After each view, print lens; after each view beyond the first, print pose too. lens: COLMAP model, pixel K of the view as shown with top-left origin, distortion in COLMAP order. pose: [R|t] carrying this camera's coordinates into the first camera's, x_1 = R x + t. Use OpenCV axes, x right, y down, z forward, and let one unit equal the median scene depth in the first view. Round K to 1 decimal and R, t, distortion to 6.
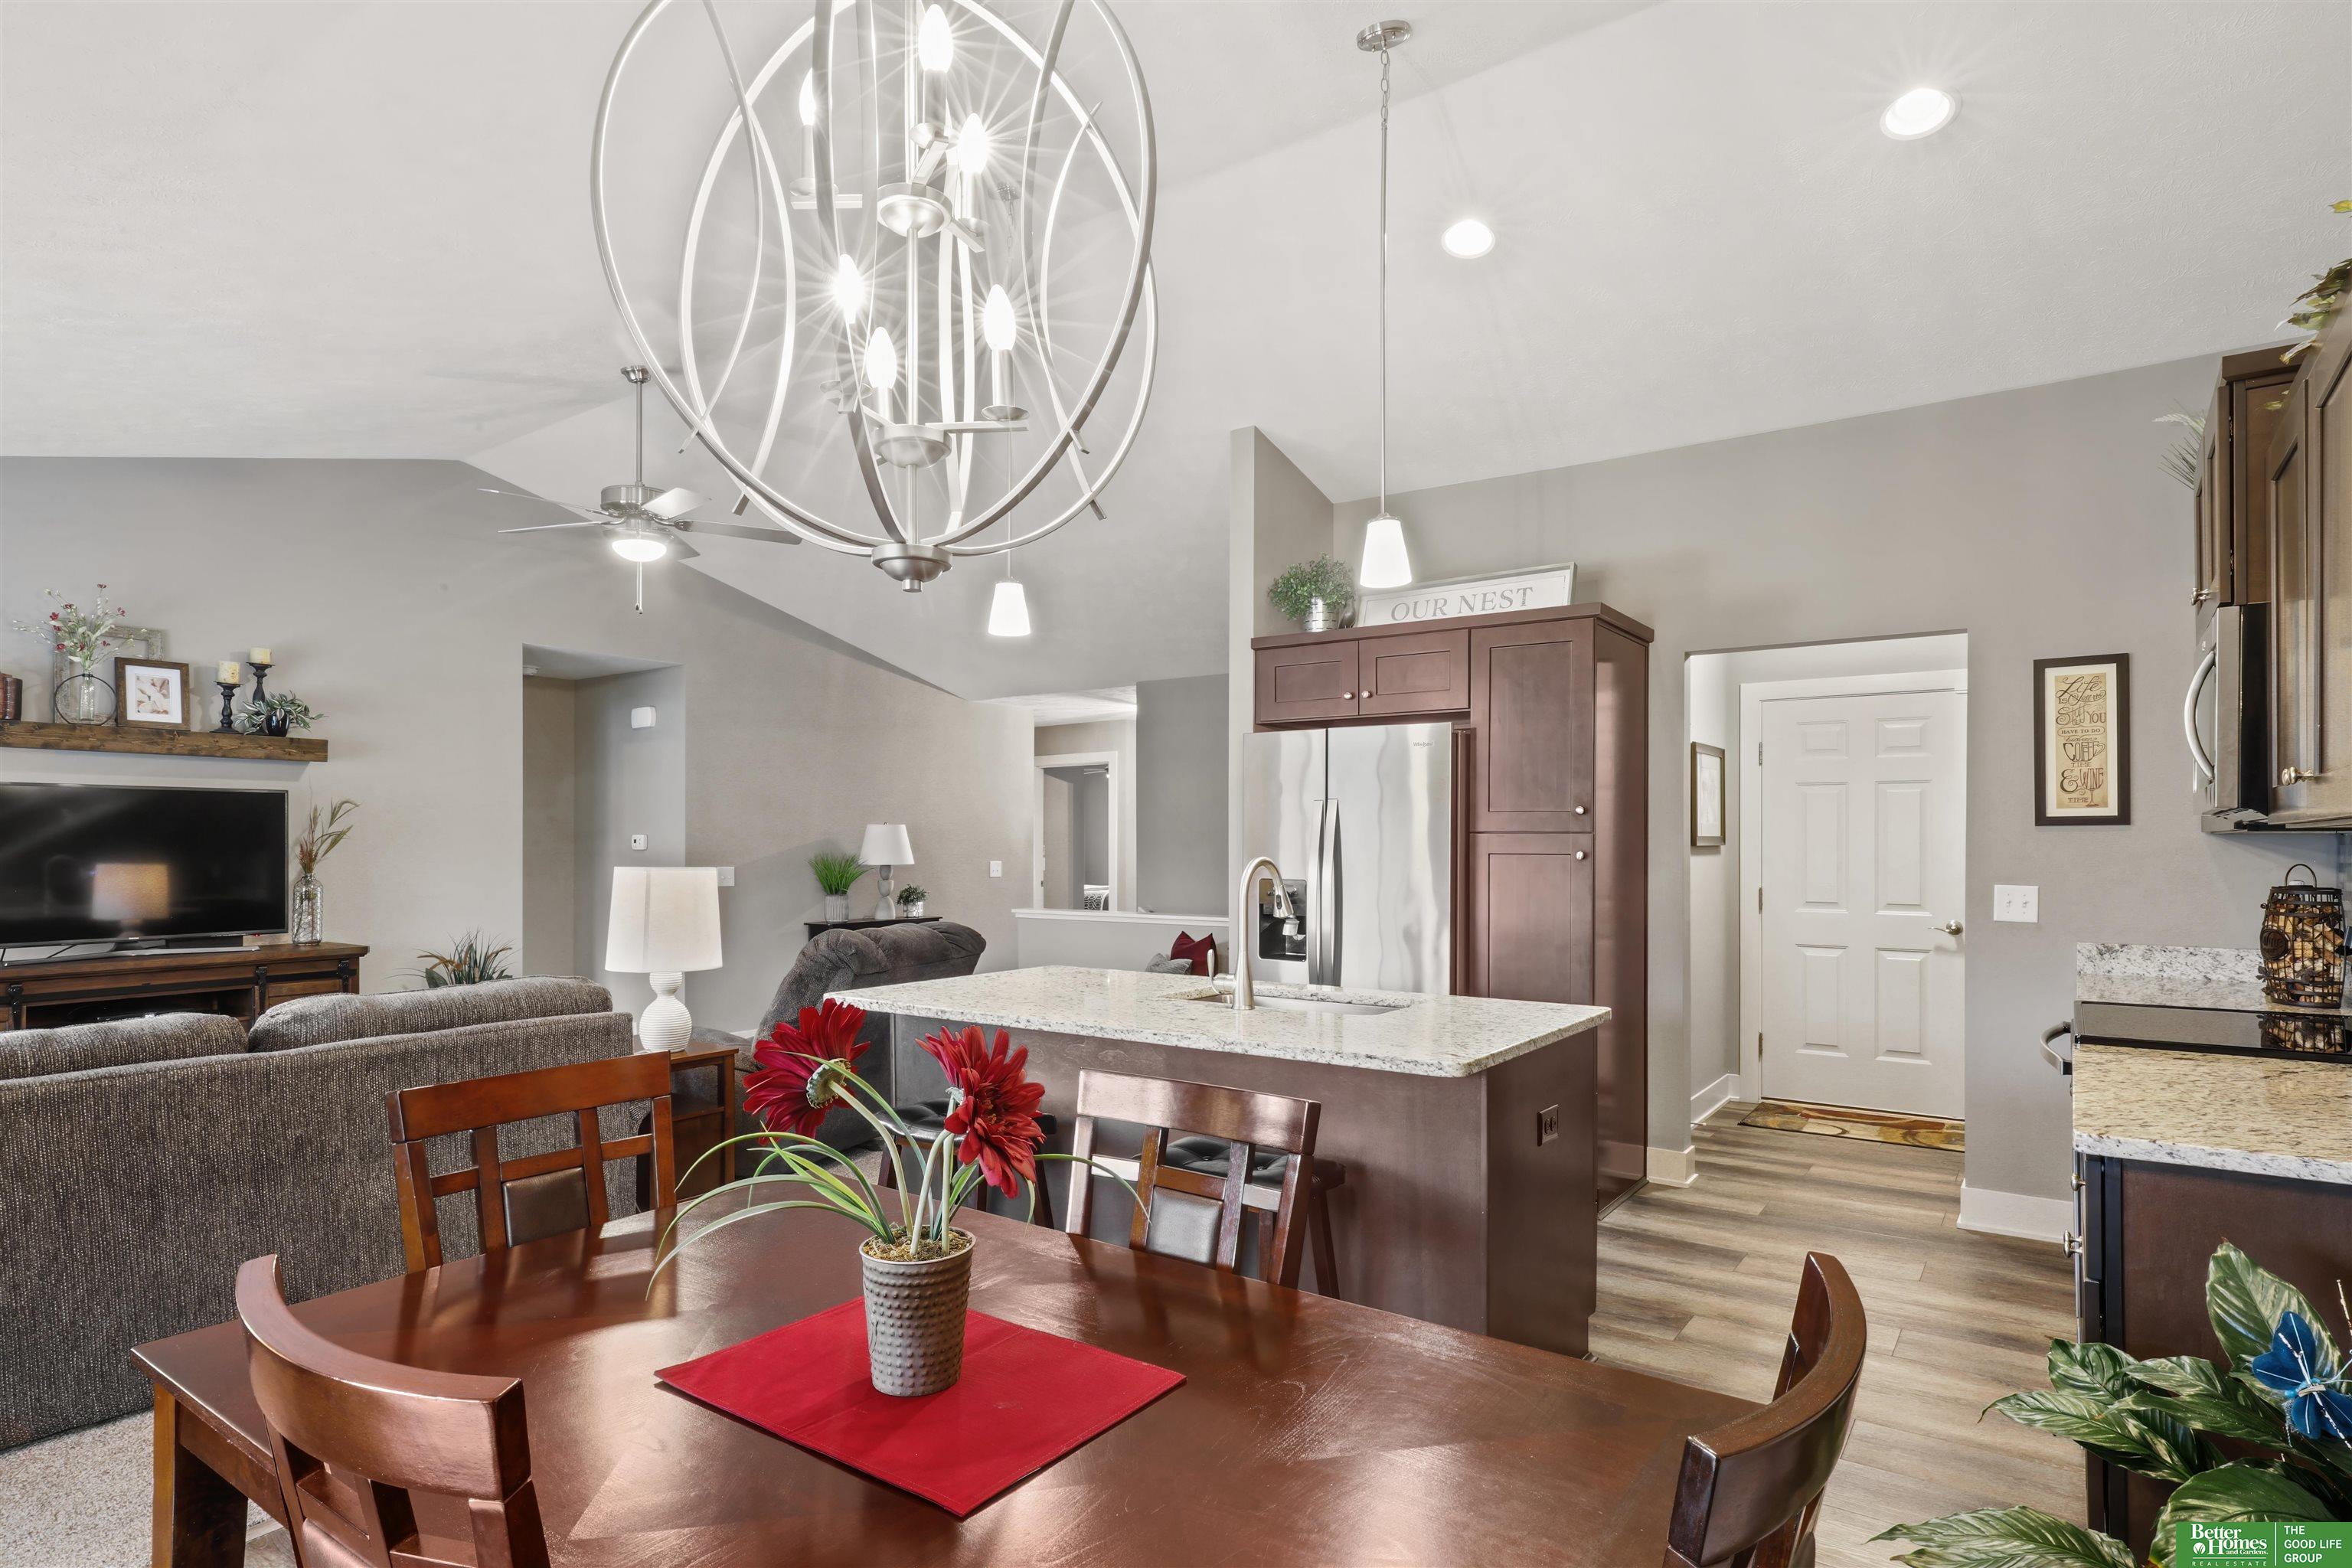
lens RADIAL K [[1221.0, 0, 1211.1], [0, 1221.0, 832.8], [0, 0, 1]] dist [0.004075, 0.000970]
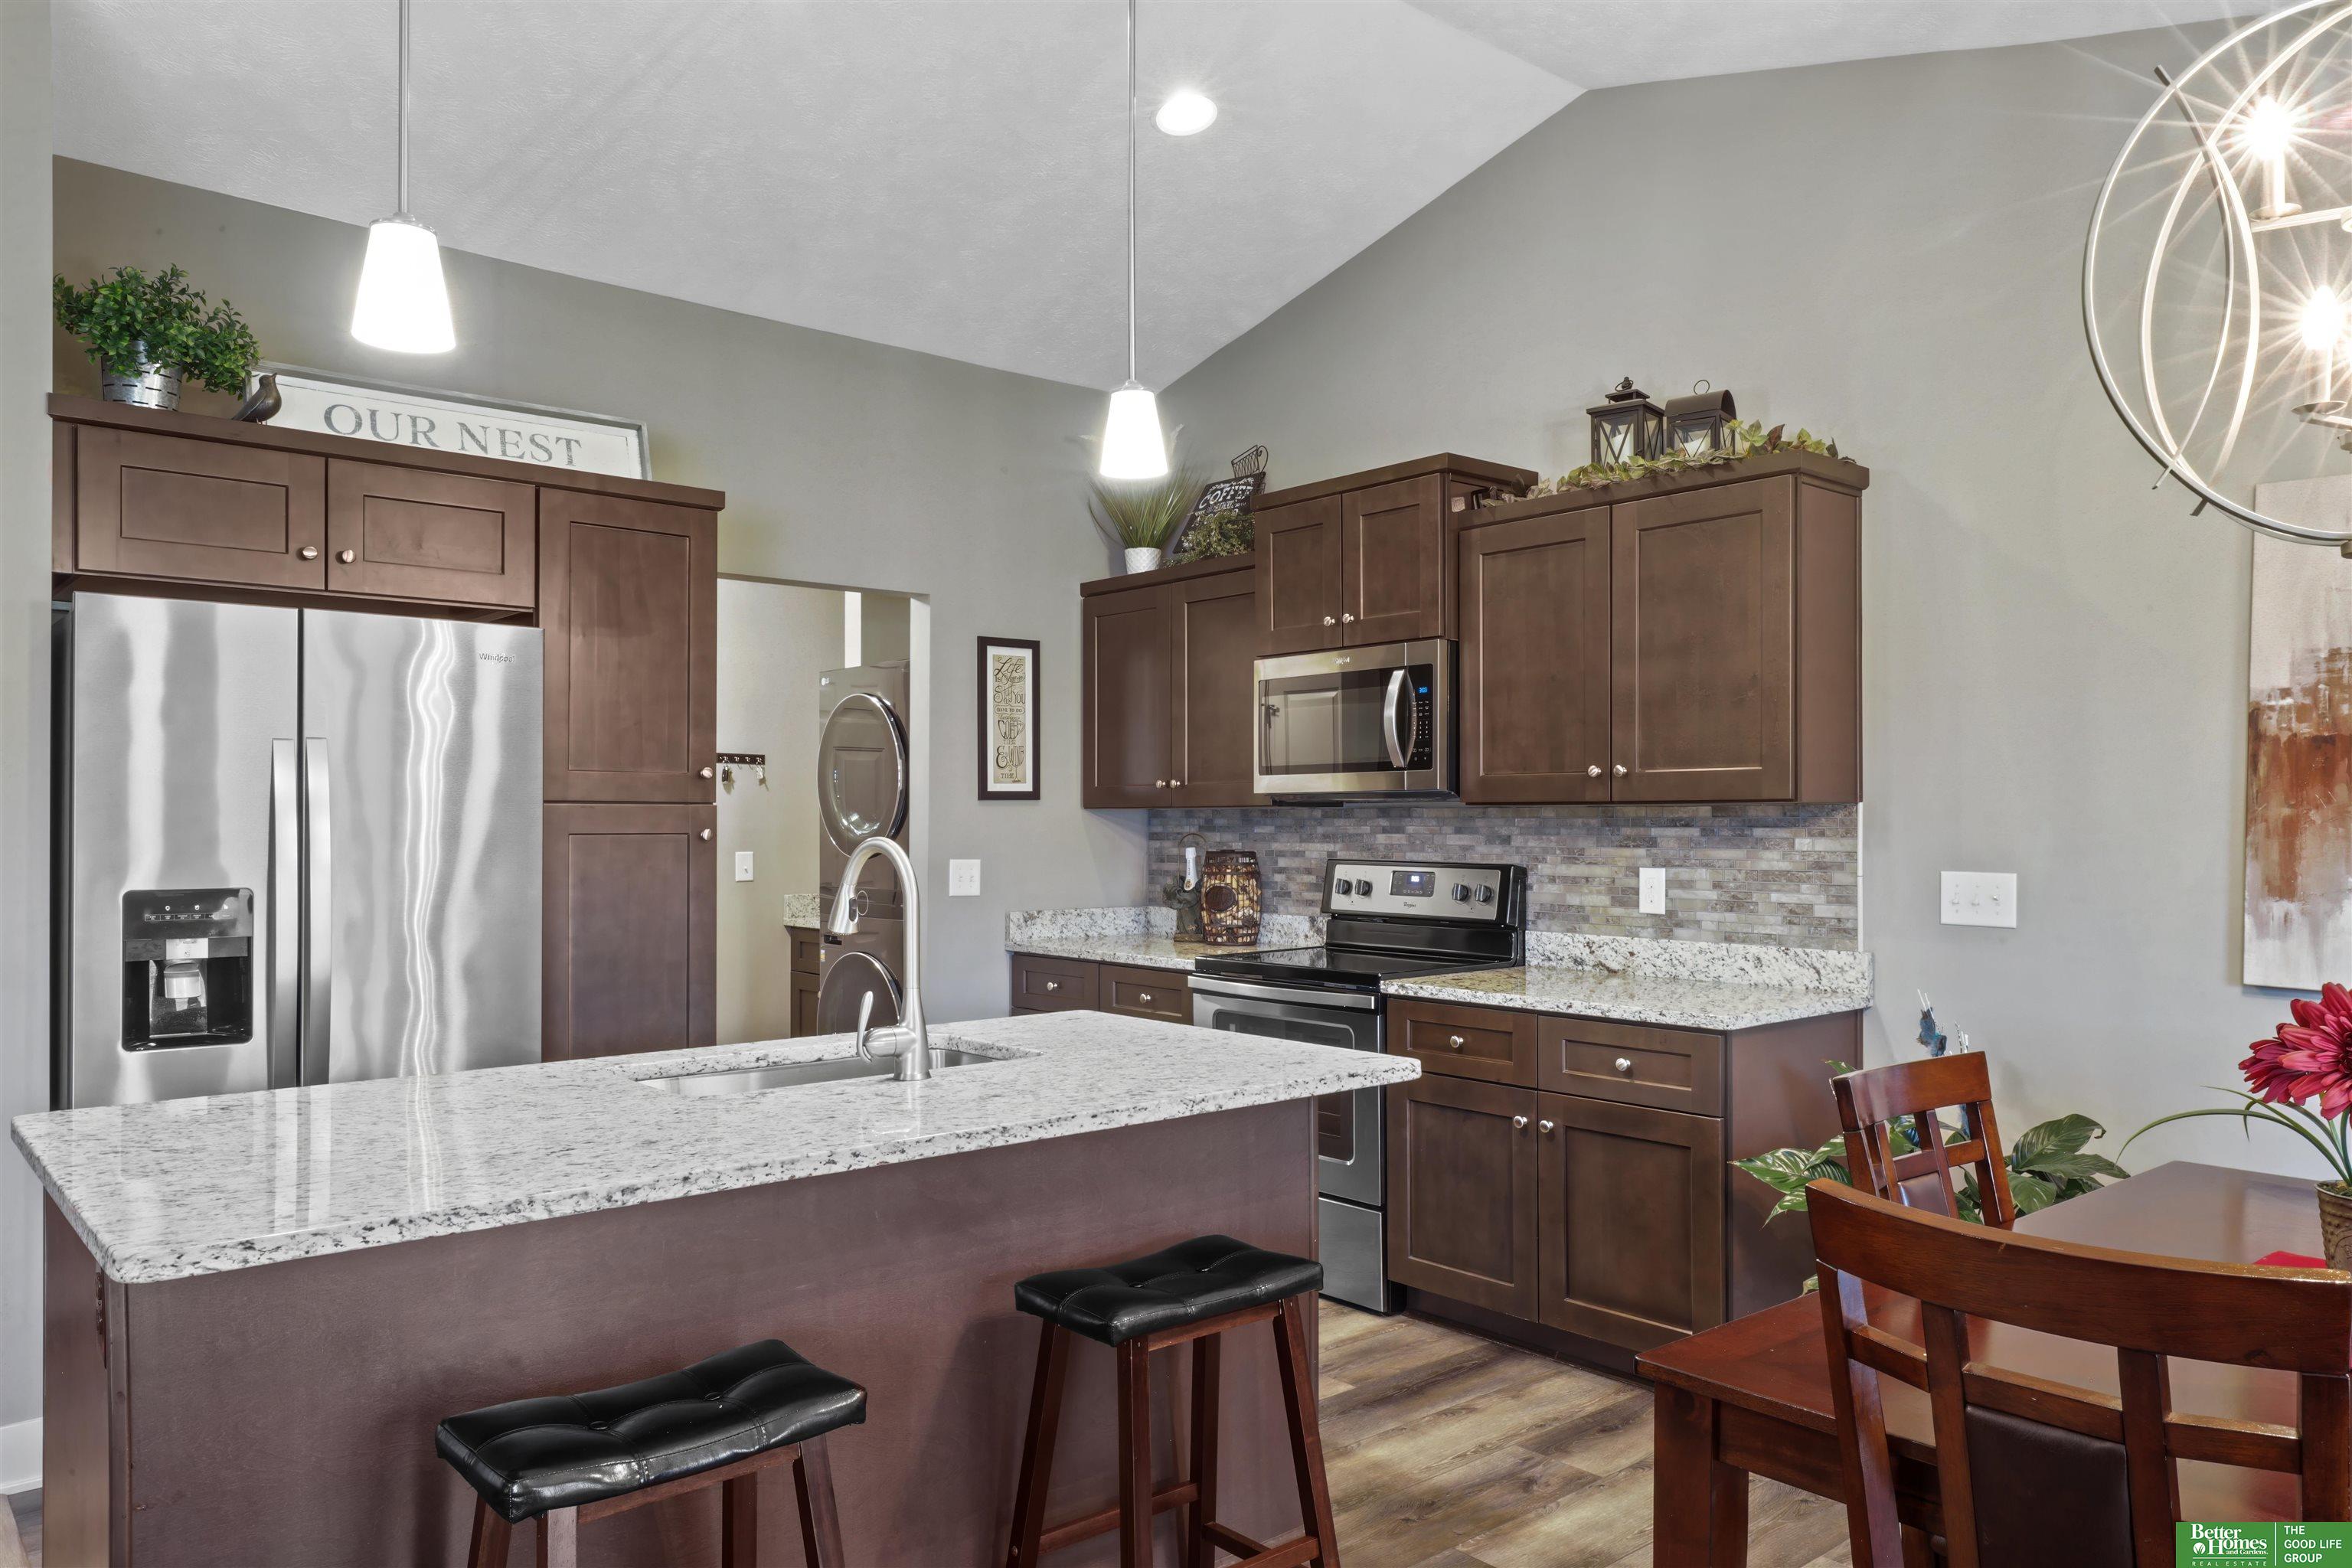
lens RADIAL K [[1615.6, 0, 1173.9], [0, 1615.6, 809.3], [0, 0, 1]] dist [-0.003365, 0.000057]
pose [[0.250525, 0.004007, 0.968102, -0.544790], [-0.006803, 0.999974, -0.002378, 0.003894], [-0.968086, -0.005990, 0.250546, 0.477566]]
